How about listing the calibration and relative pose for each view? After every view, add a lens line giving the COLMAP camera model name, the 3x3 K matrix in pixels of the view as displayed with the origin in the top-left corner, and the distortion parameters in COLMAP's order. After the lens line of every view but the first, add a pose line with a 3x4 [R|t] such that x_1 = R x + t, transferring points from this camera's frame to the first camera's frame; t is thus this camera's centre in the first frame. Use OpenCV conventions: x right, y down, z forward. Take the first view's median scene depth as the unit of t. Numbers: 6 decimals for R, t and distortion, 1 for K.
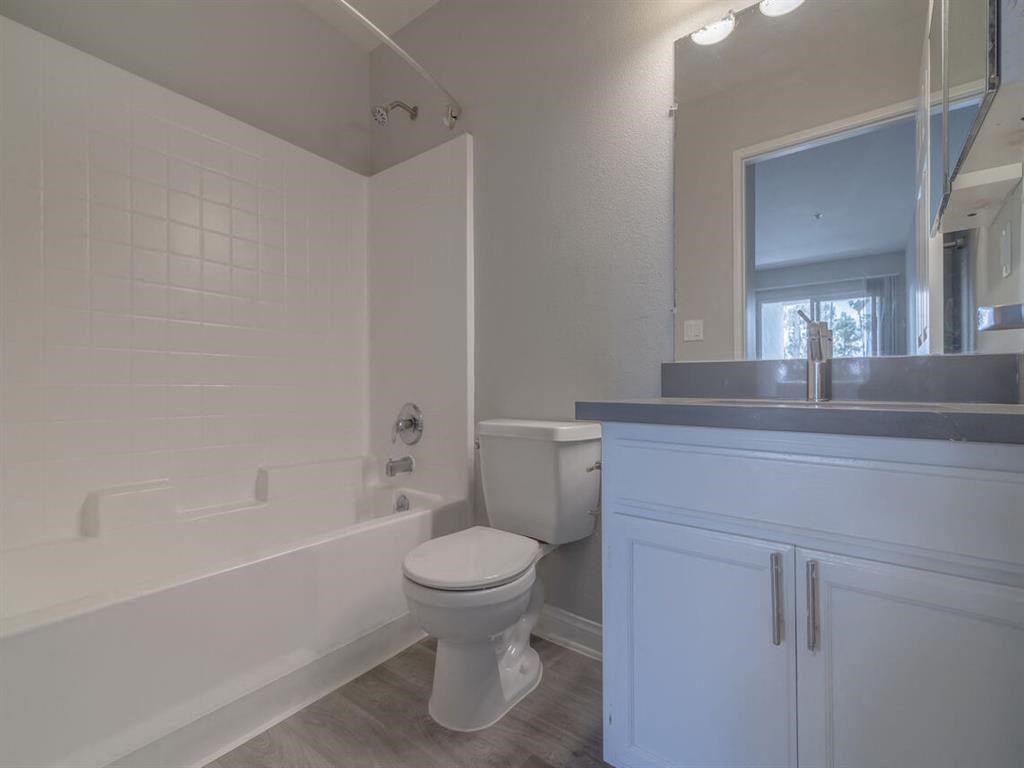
lens RADIAL K [[457.5, 0, 509.0], [0, 457.5, 383.7], [0, 0, 1]] dist [0.011062, 0.000479]
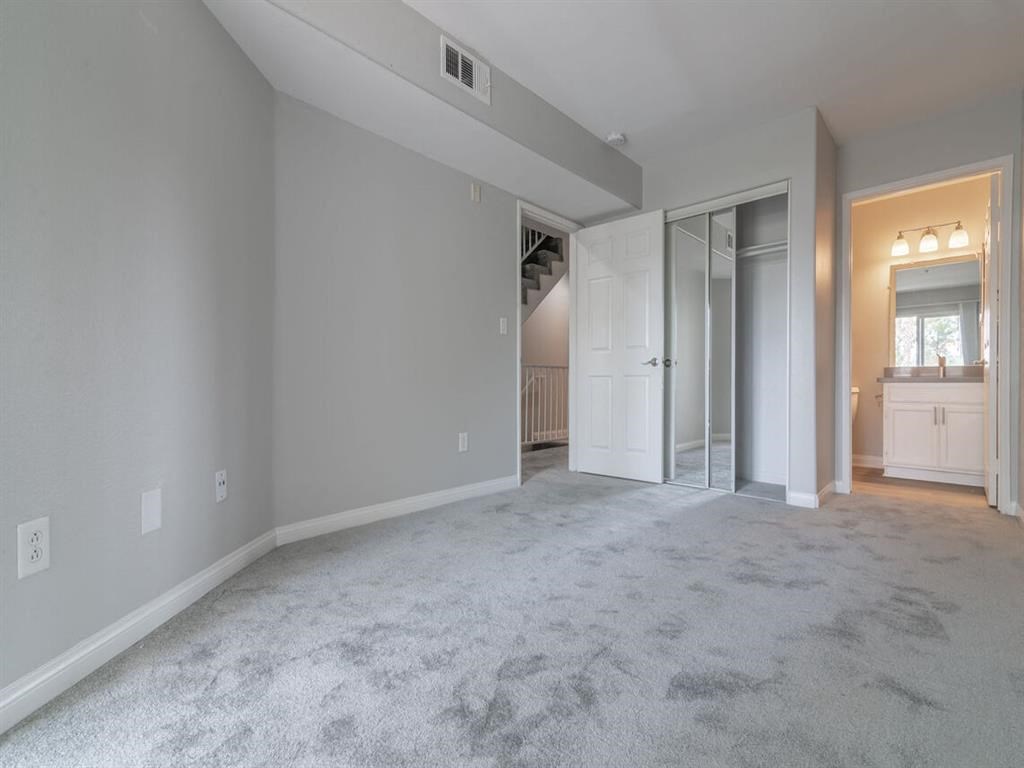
lens RADIAL K [[457.5, 0, 512.6], [0, 457.5, 388.9], [0, 0, 1]] dist [0.011062, 0.000479]
pose [[0.993790, -0.001396, -0.111267, -0.412537], [0.003741, 0.999775, 0.020875, 0.006531], [0.111213, -0.021161, 0.993571, -0.541245]]
